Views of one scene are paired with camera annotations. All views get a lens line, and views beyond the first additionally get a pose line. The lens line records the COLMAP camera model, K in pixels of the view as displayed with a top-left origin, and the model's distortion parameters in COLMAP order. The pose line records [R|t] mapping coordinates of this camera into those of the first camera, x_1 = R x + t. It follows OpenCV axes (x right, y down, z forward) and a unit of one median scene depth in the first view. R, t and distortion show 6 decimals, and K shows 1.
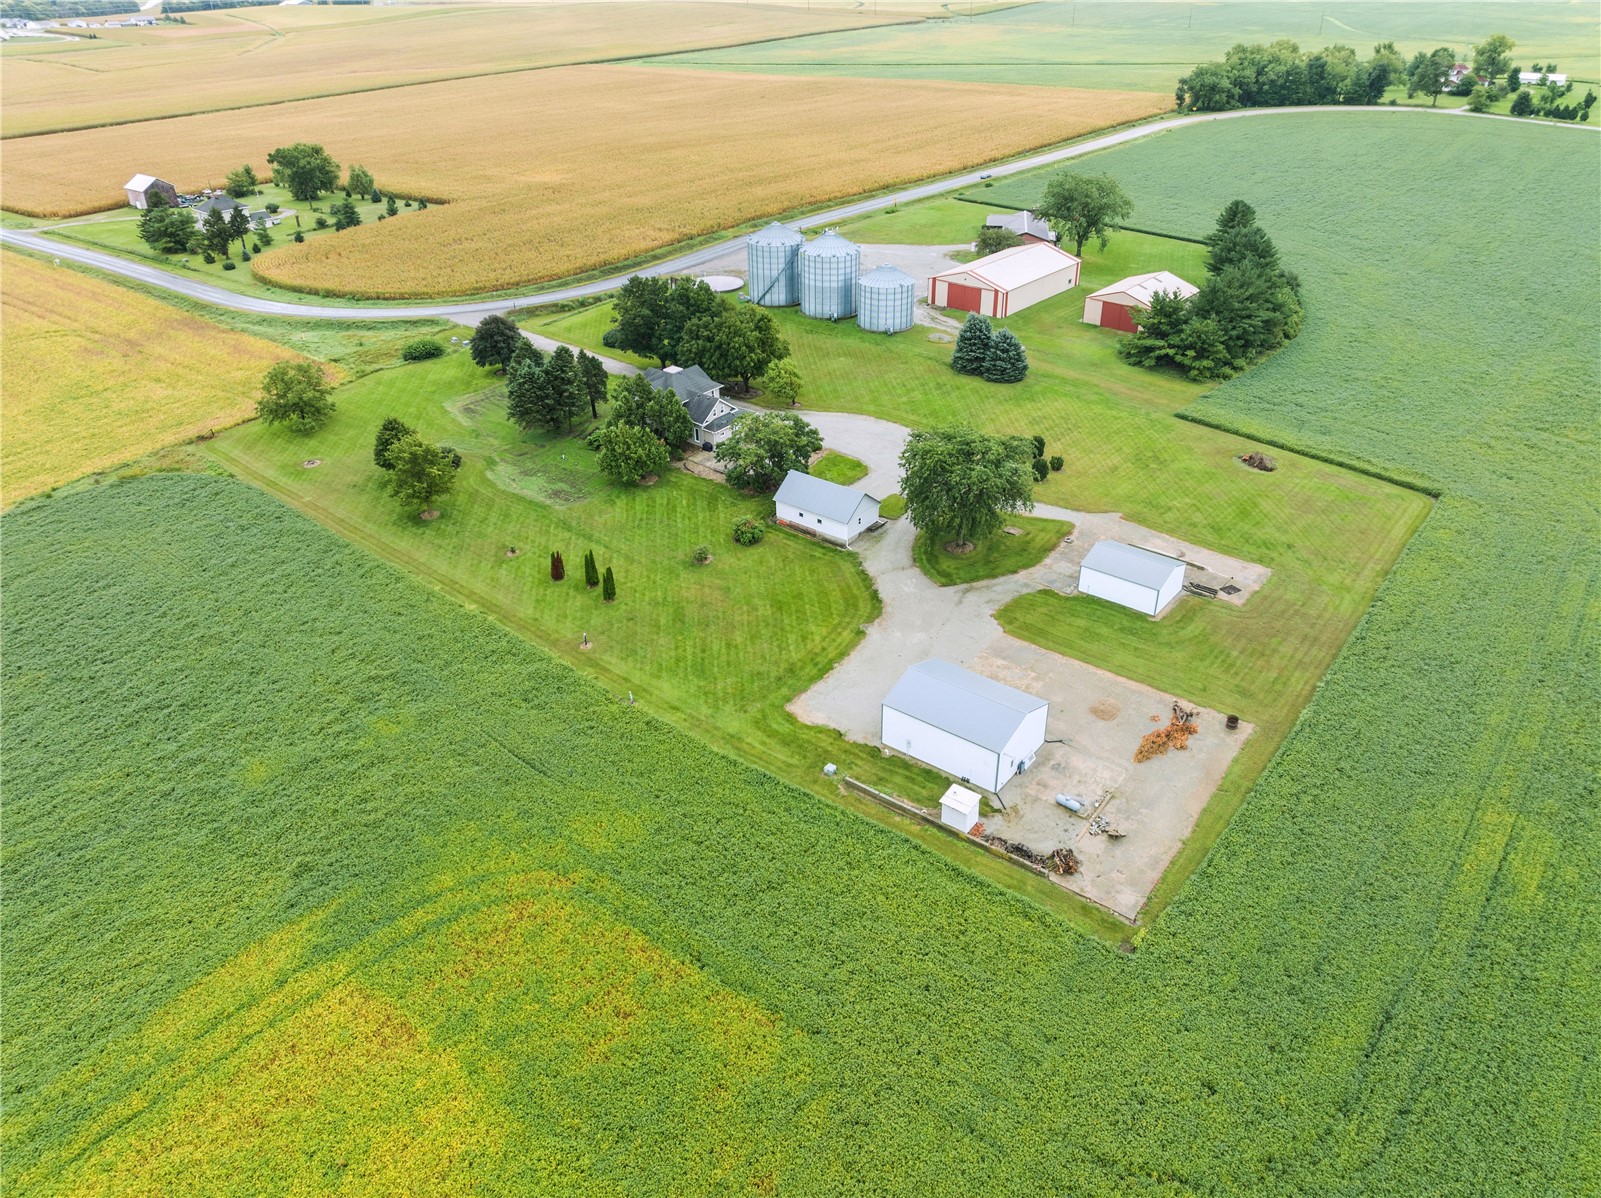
lens RADIAL K [[1135.0, 0, 800.5], [0, 1135.0, 599.0], [0, 0, 1]] dist [-0.053801, 0.001698]
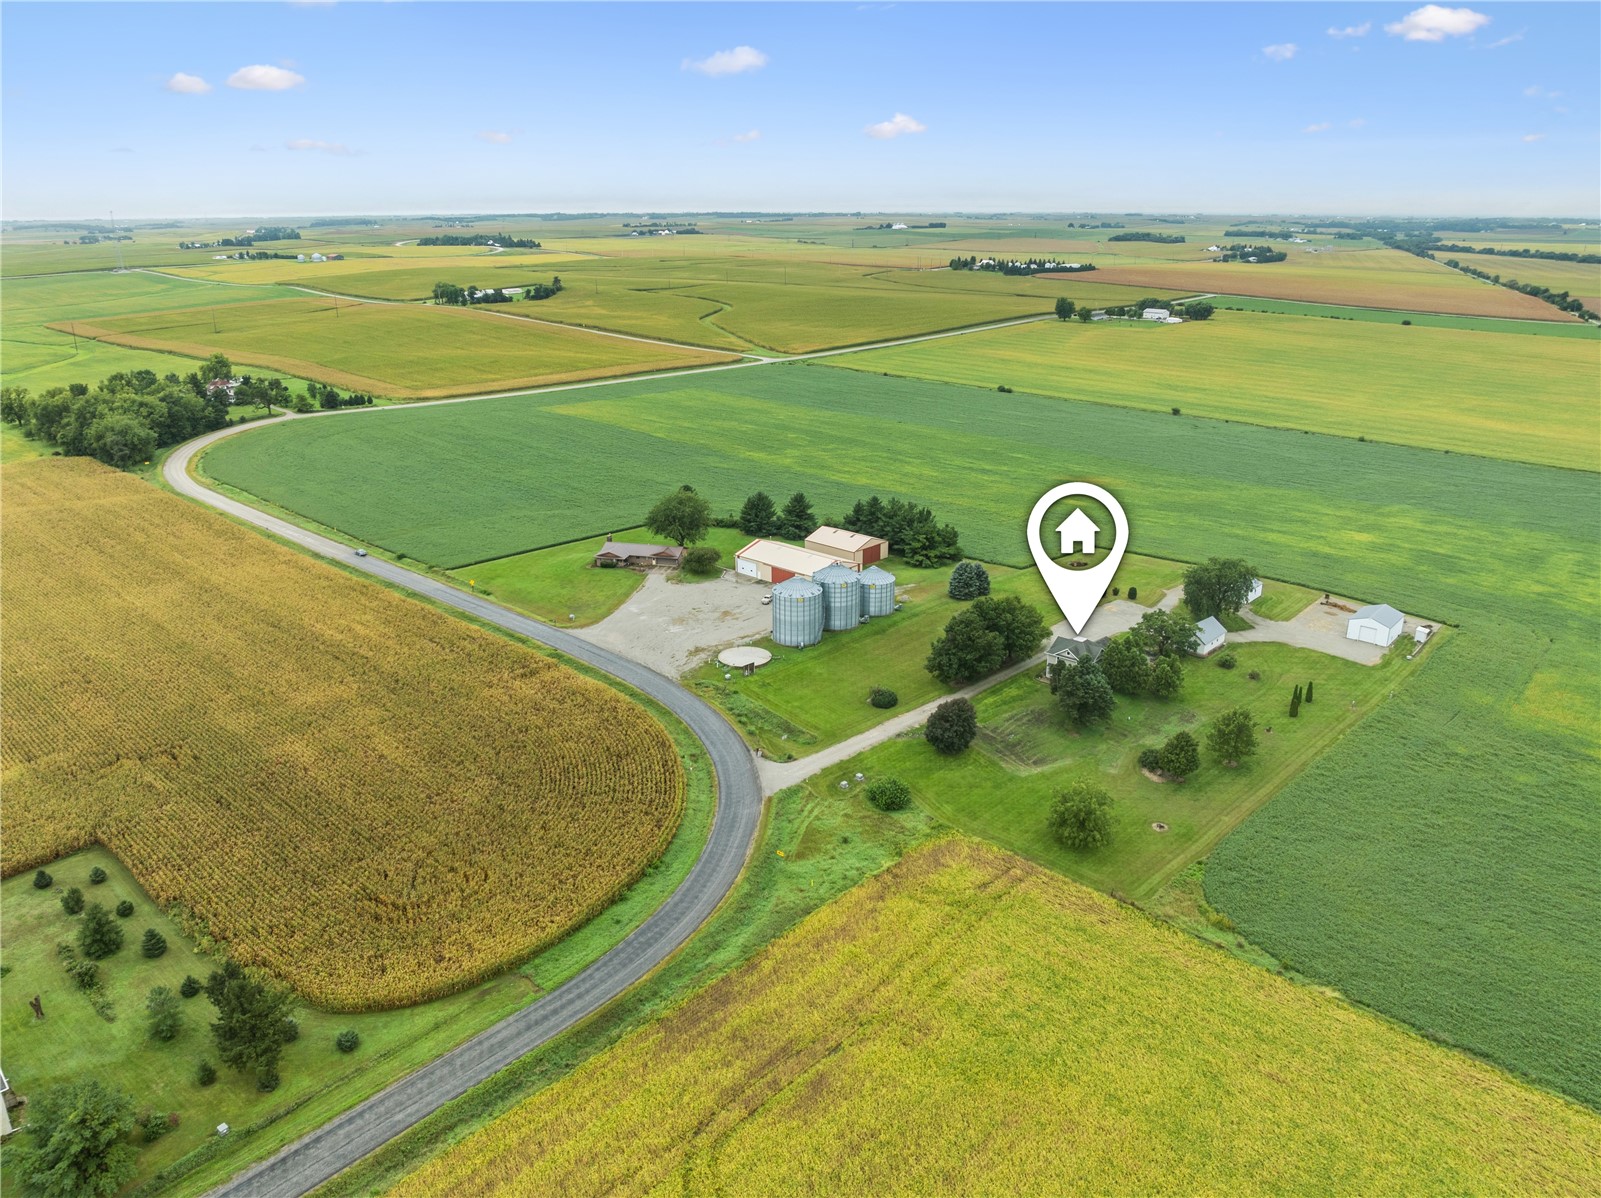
lens RADIAL K [[1135.0, 0, 800.5], [0, 1135.0, 599.0], [0, 0, 1]] dist [-0.053801, 0.001698]
pose [[0.069902, -0.318369, 0.945386, -1.699466], [0.514132, 0.823637, 0.239354, -0.890865], [-0.854858, 0.469322, 0.221258, 1.132823]]
